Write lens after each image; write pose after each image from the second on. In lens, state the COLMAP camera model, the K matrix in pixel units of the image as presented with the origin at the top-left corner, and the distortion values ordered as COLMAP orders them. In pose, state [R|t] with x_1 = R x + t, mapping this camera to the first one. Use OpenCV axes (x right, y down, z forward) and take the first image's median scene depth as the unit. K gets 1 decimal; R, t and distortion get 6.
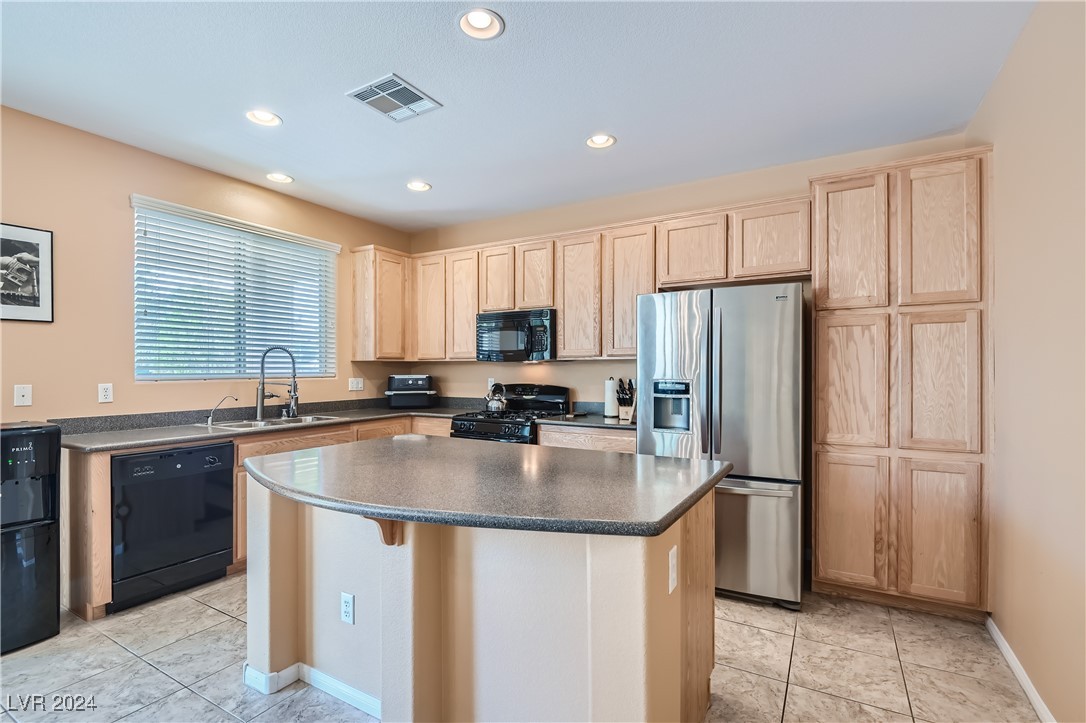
lens RADIAL K [[499.5, 0, 539.1], [0, 499.5, 369.2], [0, 0, 1]] dist [0.010156, -0.012226]
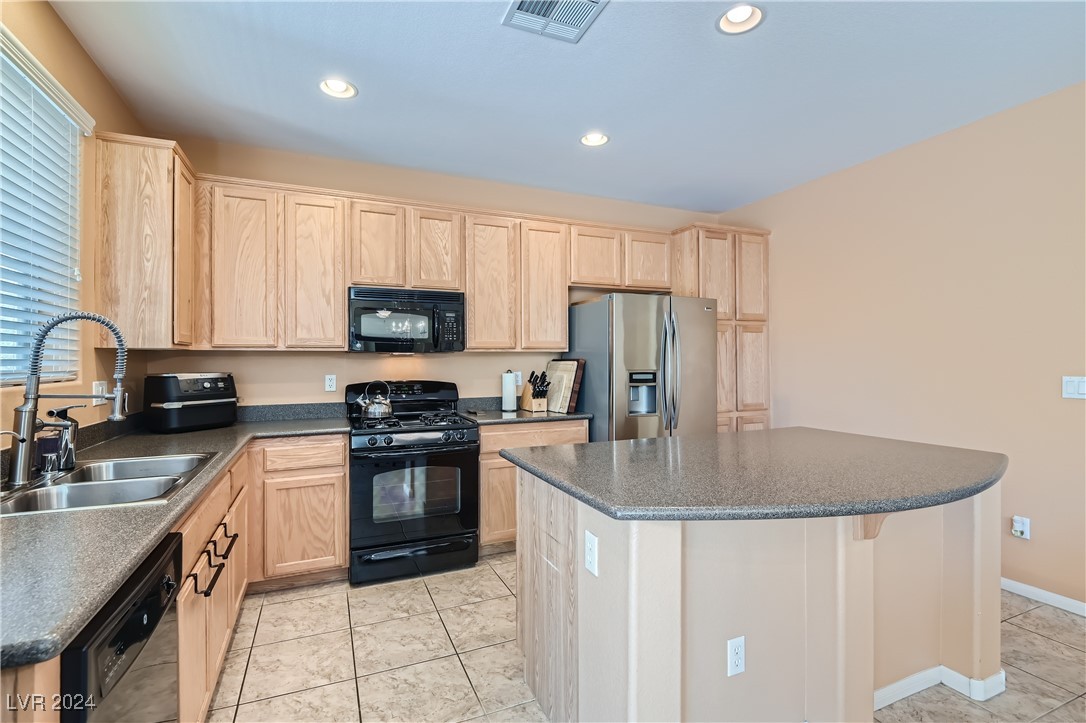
lens RADIAL K [[497.1, 0, 543.0], [0, 497.1, 361.5], [0, 0, 1]] dist [0.005392, -0.011951]
pose [[0.589333, -0.003275, 0.807884, -0.737947], [0.005089, 0.999987, 0.000342, -0.000629], [-0.807874, 0.003910, 0.589342, 0.469098]]
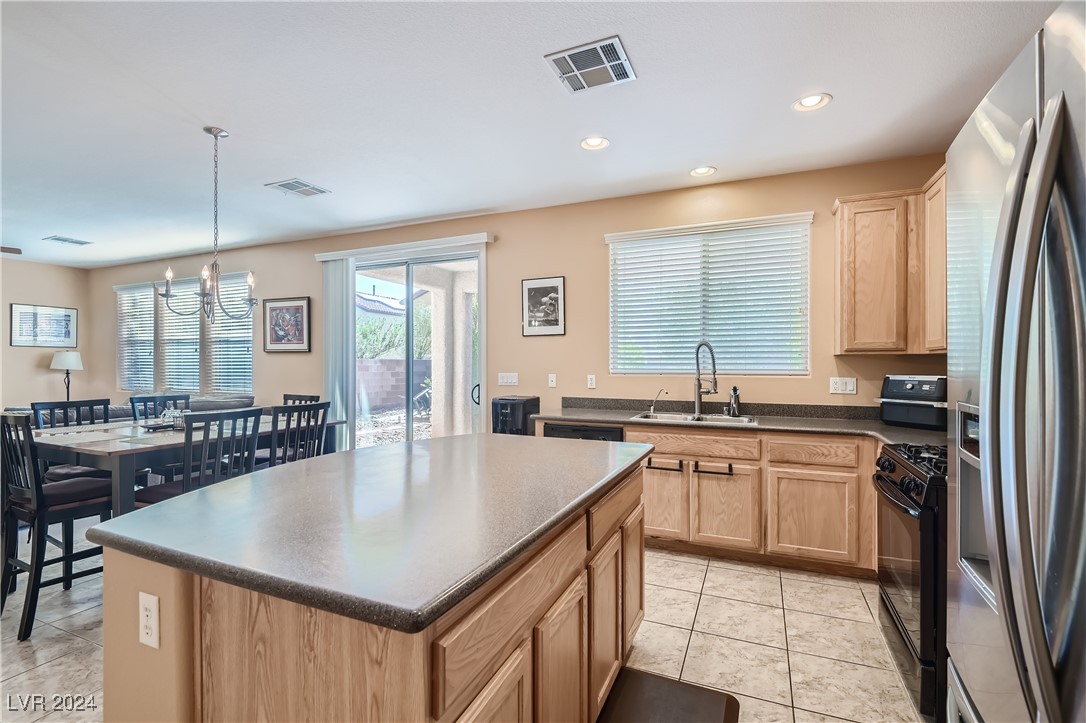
lens RADIAL K [[497.1, 0, 543.0], [0, 497.1, 361.5], [0, 0, 1]] dist [0.005392, -0.011951]
pose [[0.118610, -0.004083, -0.992933, 0.485057], [-0.002602, 0.999987, -0.004423, -0.003081], [0.992938, 0.003108, 0.118597, 0.656837]]
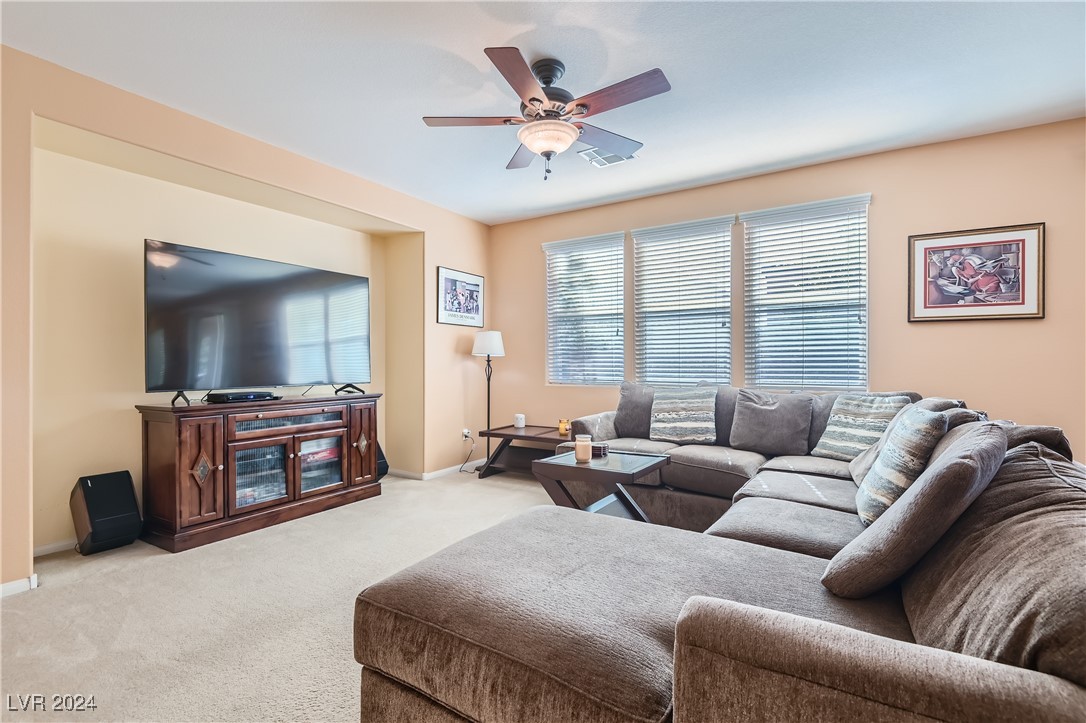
lens RADIAL K [[495.9, 0, 537.7], [0, 495.9, 366.1], [0, 0, 1]] dist [0.005133, -0.010738]
pose [[-0.042394, 0.008010, -0.999069, -0.292464], [-0.001404, 0.999966, 0.008076, 0.048571], [0.999100, 0.001746, -0.042382, -0.924683]]
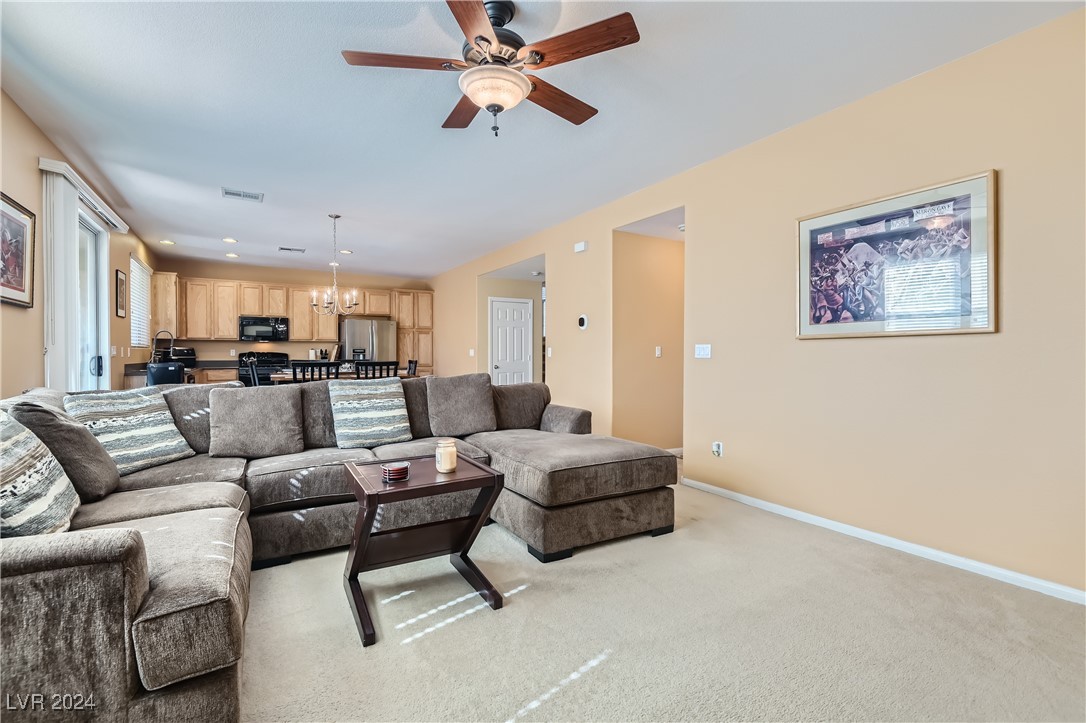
lens RADIAL K [[497.1, 0, 543.0], [0, 497.1, 361.5], [0, 0, 1]] dist [0.005392, -0.011951]
pose [[0.485600, -0.013405, 0.874078, -1.703706], [0.001198, 0.999892, 0.014669, 0.053426], [-0.874180, -0.006076, 0.485564, -1.346771]]
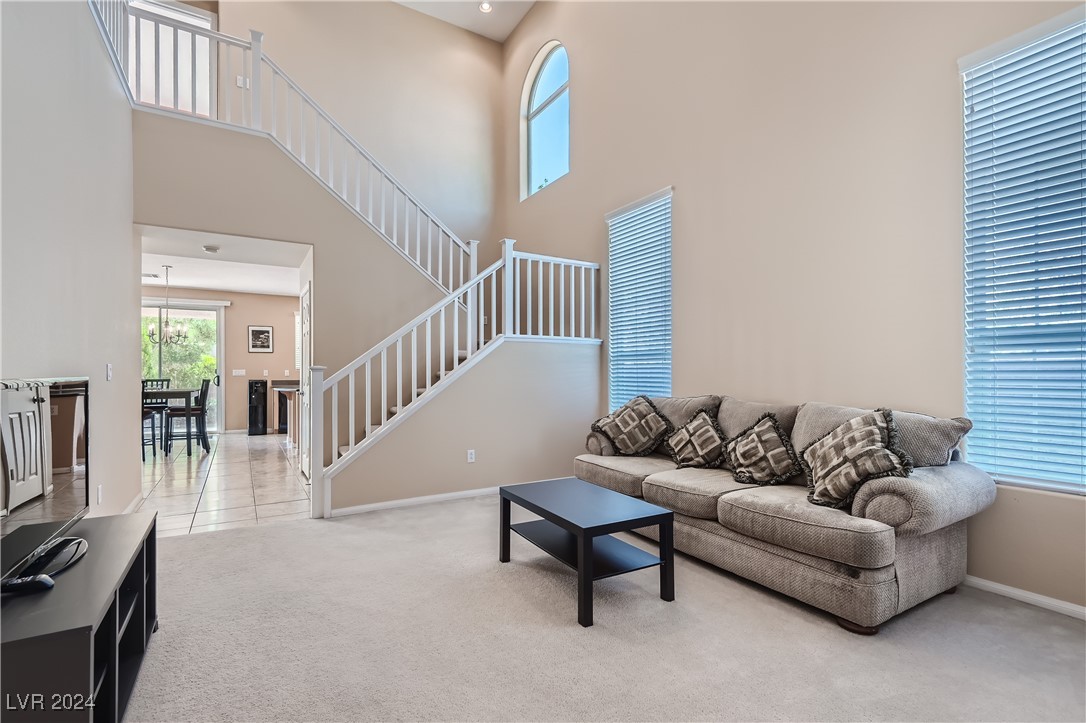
lens RADIAL K [[497.3, 0, 570.2], [0, 497.3, 372.5], [0, 0, 1]] dist [0.000060, -0.013927]
pose [[0.898000, -0.000945, -0.439994, 2.133941], [0.000168, 0.999998, -0.001805, 0.046542], [0.439995, 0.001547, 0.897999, -1.062982]]
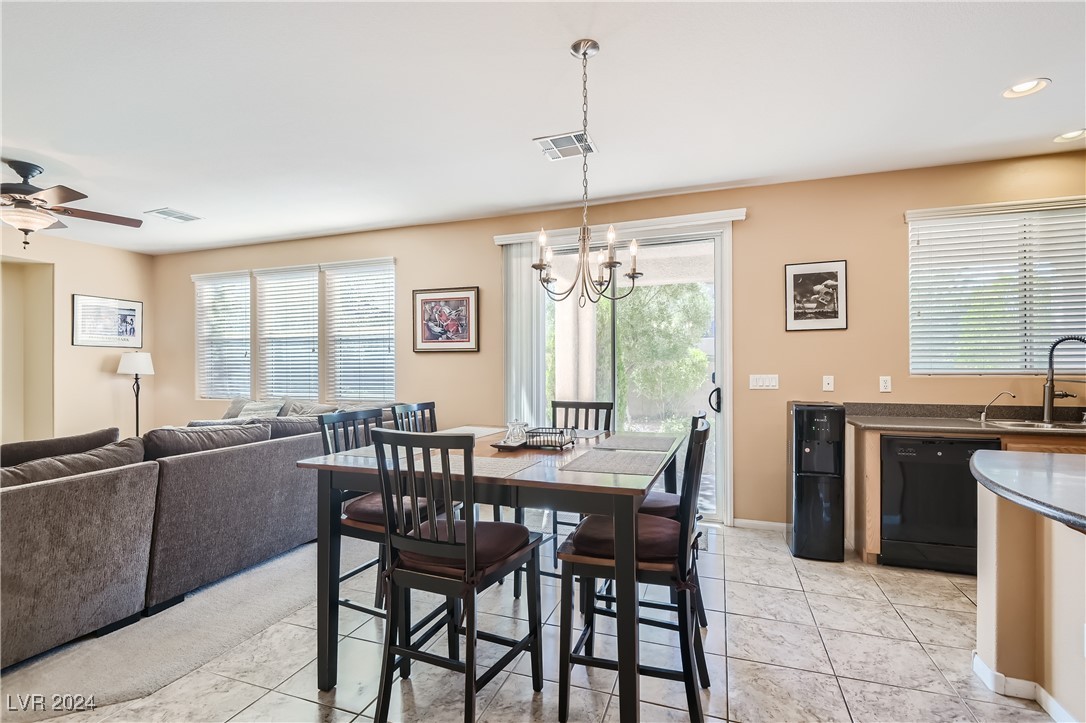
lens RADIAL K [[496.5, 0, 541.0], [0, 496.5, 366.7], [0, 0, 1]] dist [0.024693, -0.024513]
pose [[0.181861, -0.003373, -0.983319, 0.153717], [0.000747, 0.999994, -0.003292, 0.008285], [0.983324, -0.000136, 0.181862, -0.031396]]
